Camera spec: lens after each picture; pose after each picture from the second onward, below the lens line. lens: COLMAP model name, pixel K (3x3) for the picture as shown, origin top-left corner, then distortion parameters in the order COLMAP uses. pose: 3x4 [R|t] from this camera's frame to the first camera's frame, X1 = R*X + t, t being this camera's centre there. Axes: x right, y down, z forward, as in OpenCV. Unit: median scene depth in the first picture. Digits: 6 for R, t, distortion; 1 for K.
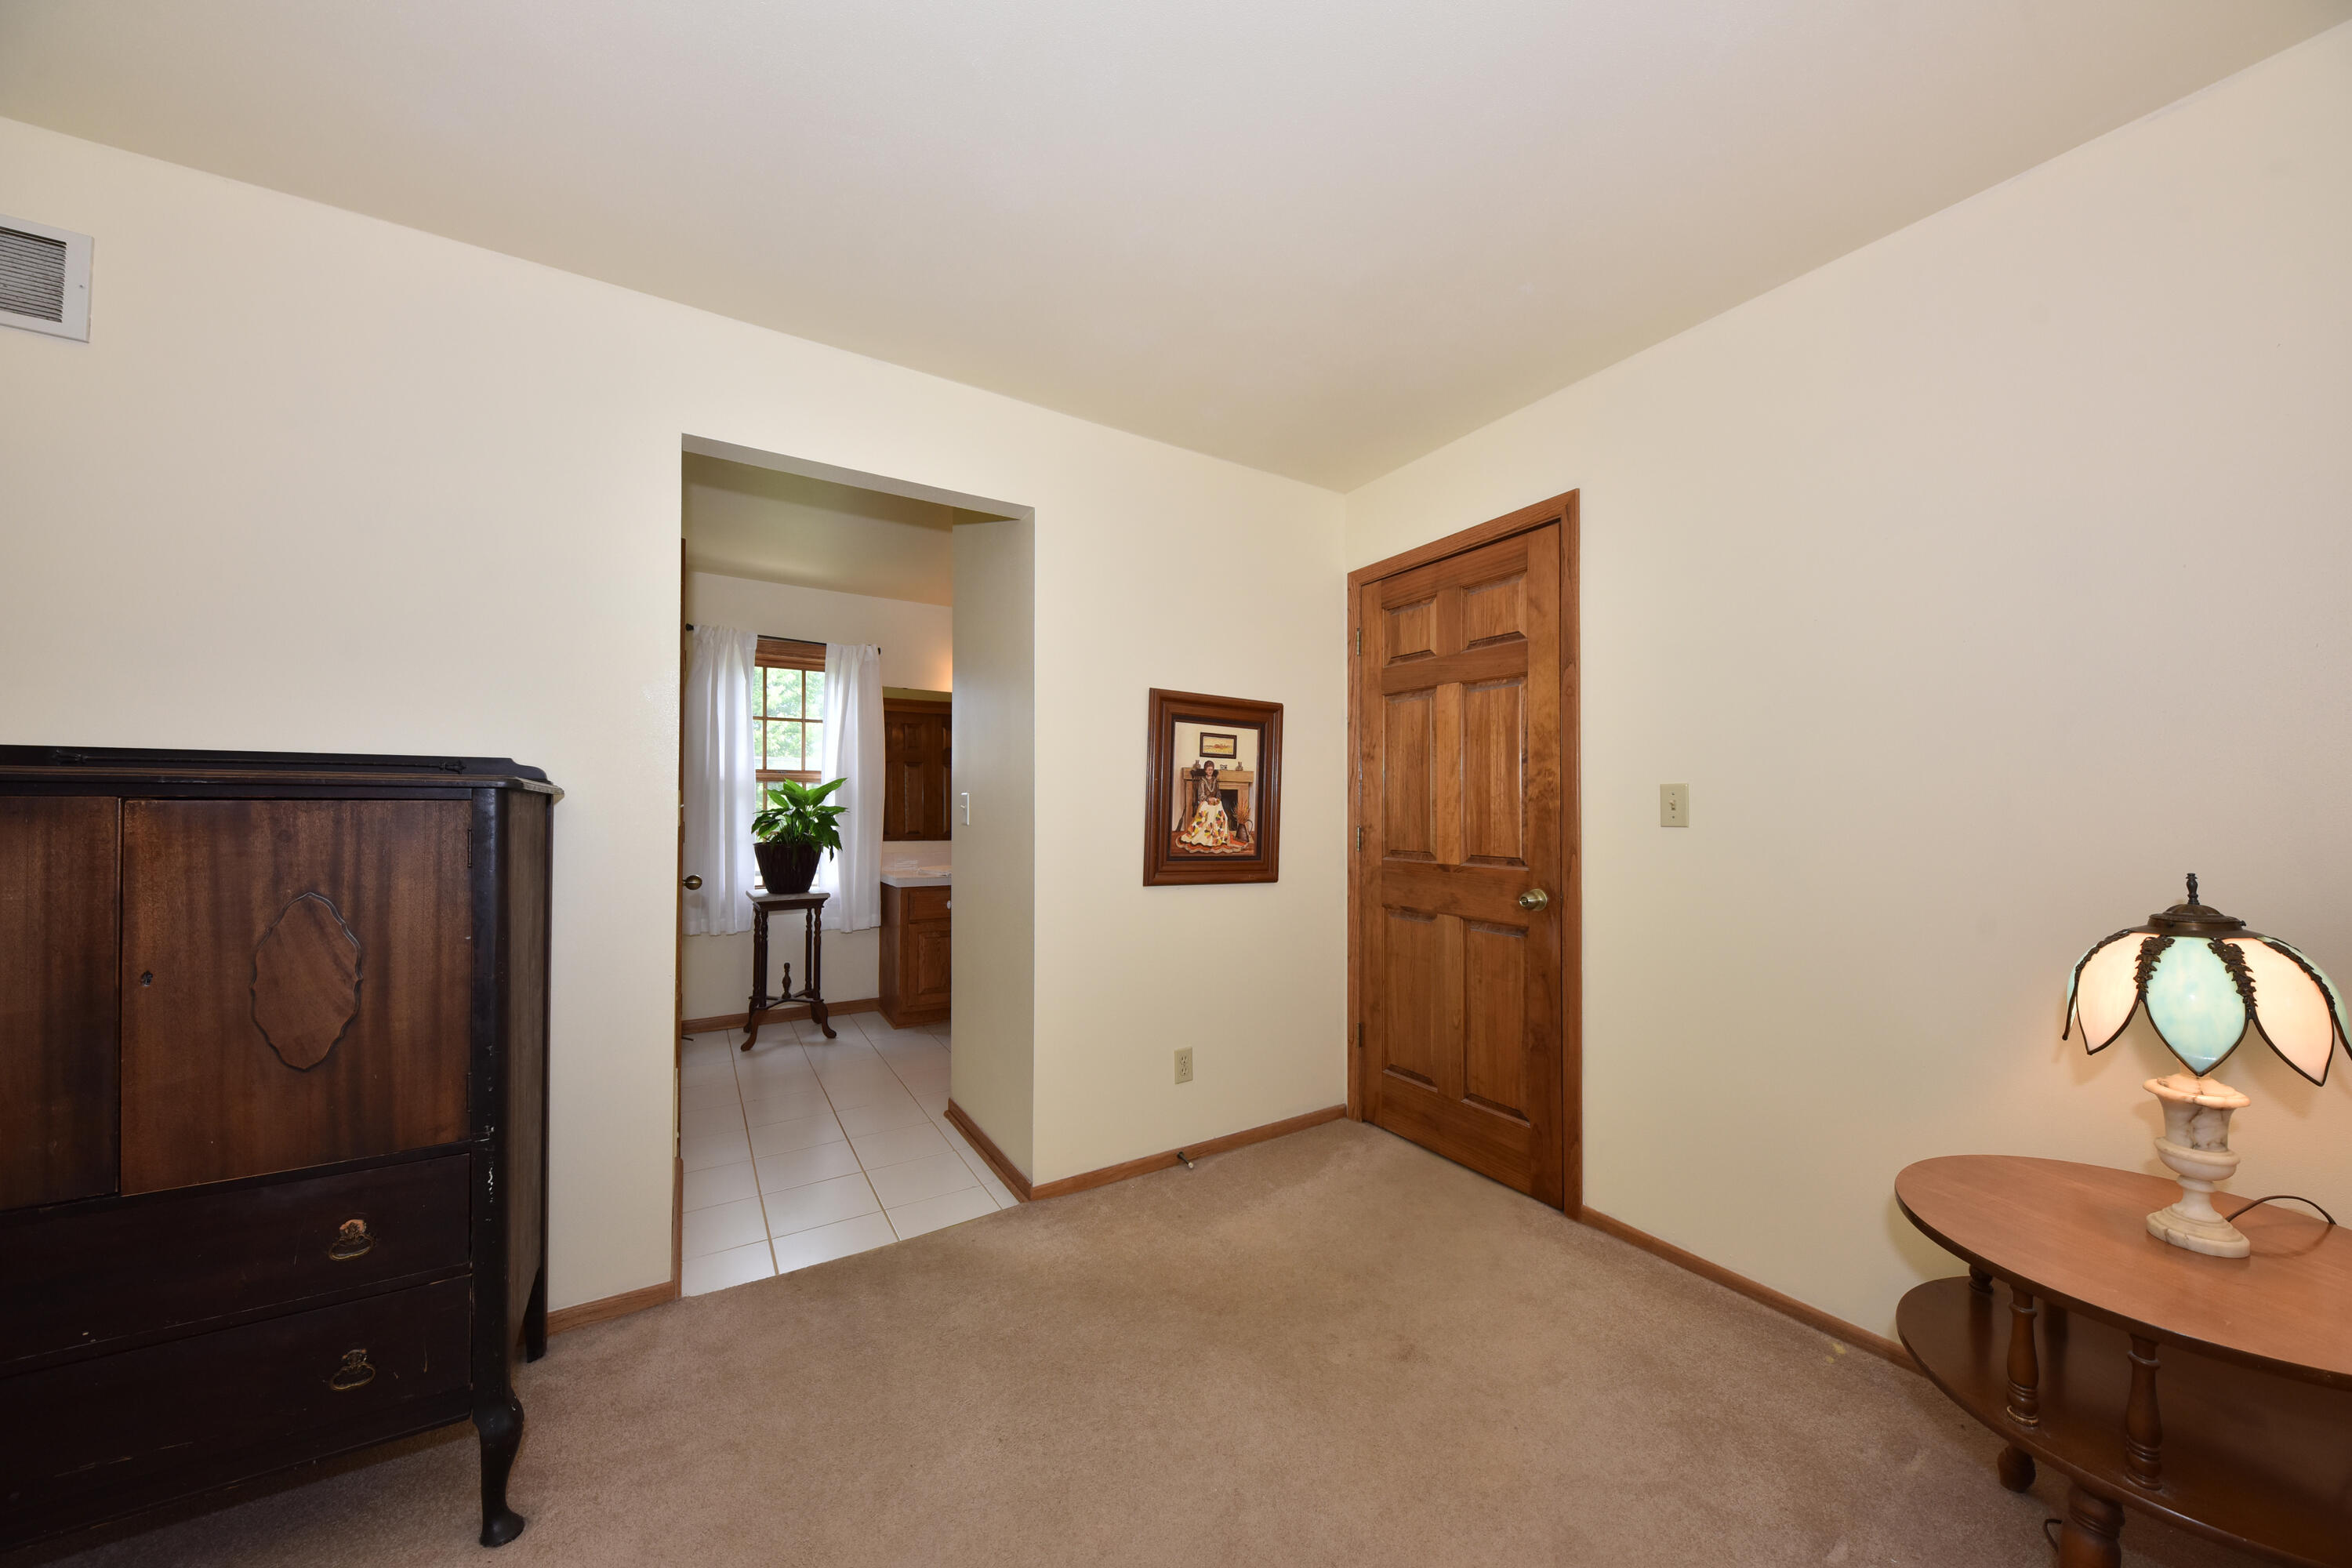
lens RADIAL K [[799.9, 0, 1182.7], [0, 799.9, 794.6], [0, 0, 1]] dist [0.008151, -0.005333]
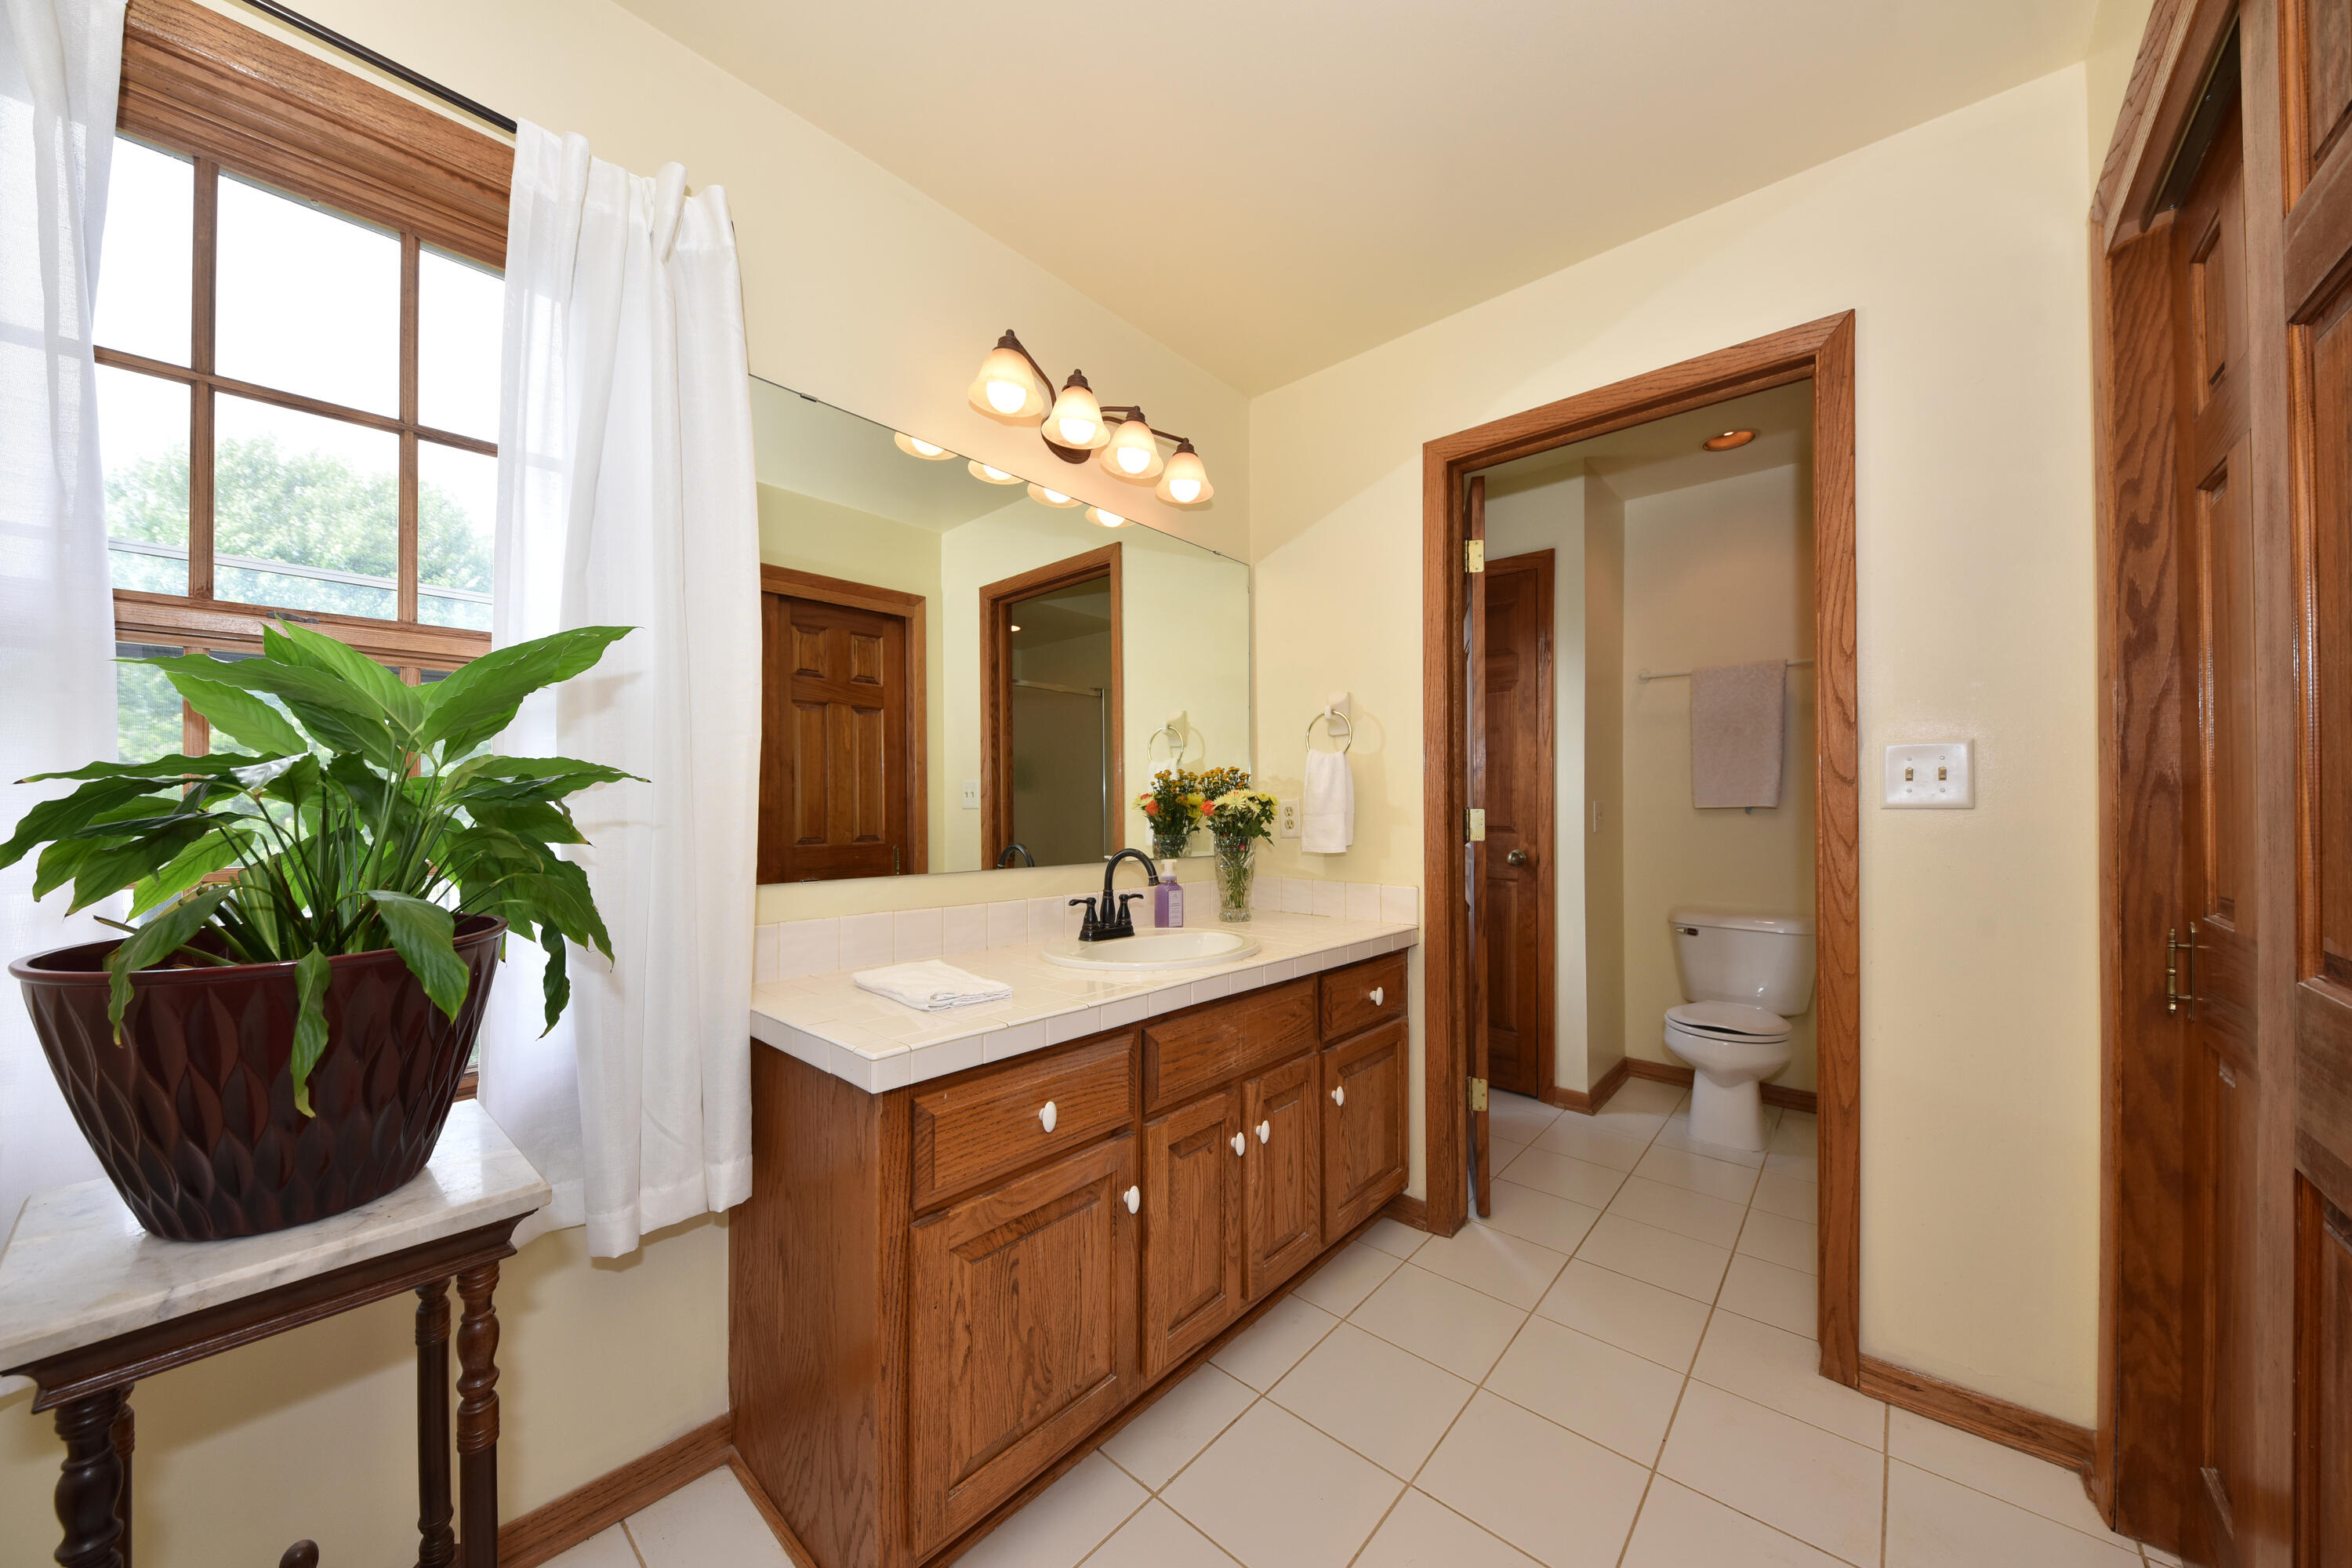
lens RADIAL K [[799.9, 0, 1182.7], [0, 799.9, 794.6], [0, 0, 1]] dist [0.008151, -0.005333]
pose [[0.959048, -0.004366, 0.283209, -0.326181], [0.003892, 0.999990, 0.002236, 0.026011], [-0.283216, -0.001042, 0.959056, 0.722659]]
